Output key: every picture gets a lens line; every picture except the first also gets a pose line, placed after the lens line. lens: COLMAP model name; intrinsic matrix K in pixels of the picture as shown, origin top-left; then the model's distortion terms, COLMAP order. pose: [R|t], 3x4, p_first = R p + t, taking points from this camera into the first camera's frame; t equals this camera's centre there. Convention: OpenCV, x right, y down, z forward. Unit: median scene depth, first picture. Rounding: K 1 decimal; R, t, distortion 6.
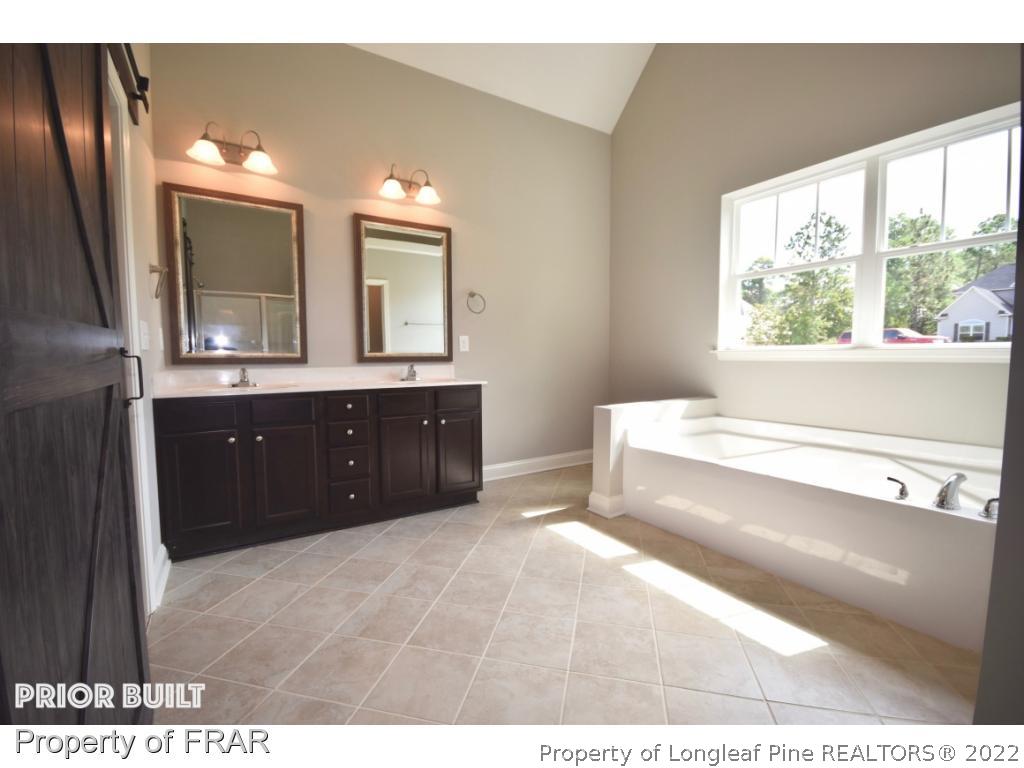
lens RADIAL K [[458.1, 0, 512.0], [0, 458.1, 384.0], [0, 0, 1]] dist [-0.017182, -0.000365]
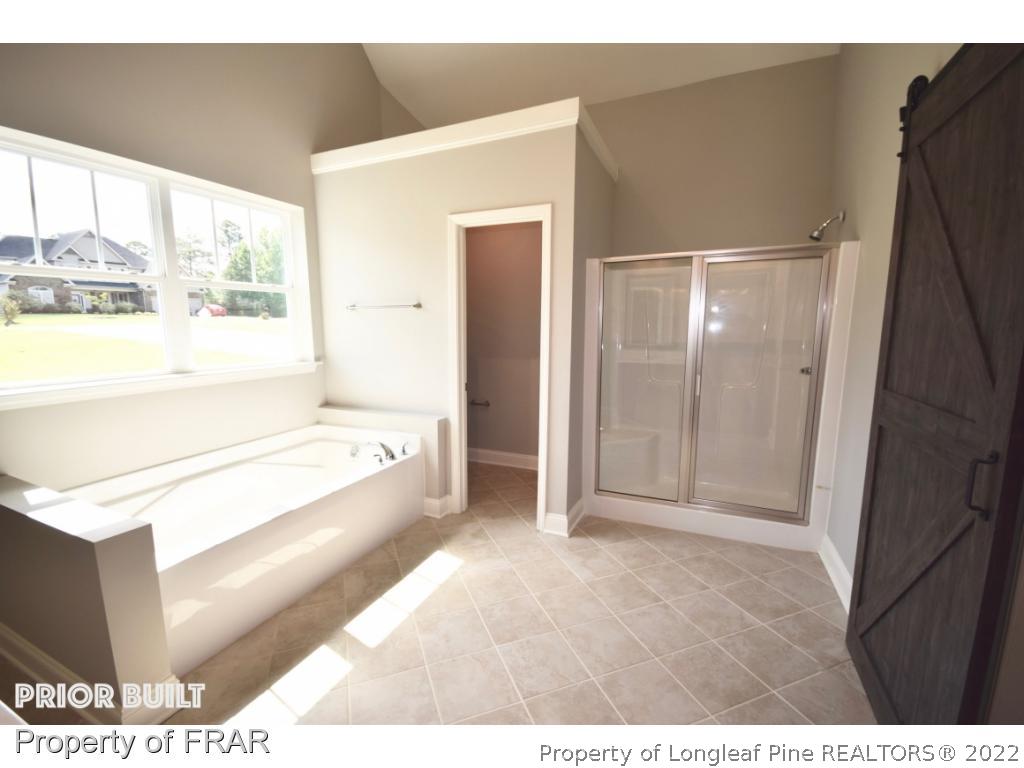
lens RADIAL K [[444.5, 0, 512.0], [0, 444.5, 384.0], [0, 0, 1]] dist [-0.000339, -0.000309]
pose [[-0.554389, -0.105591, 0.825532, -0.610685], [0.061431, 0.984021, 0.167117, -0.236013], [-0.829987, 0.143361, -0.539044, 1.296536]]
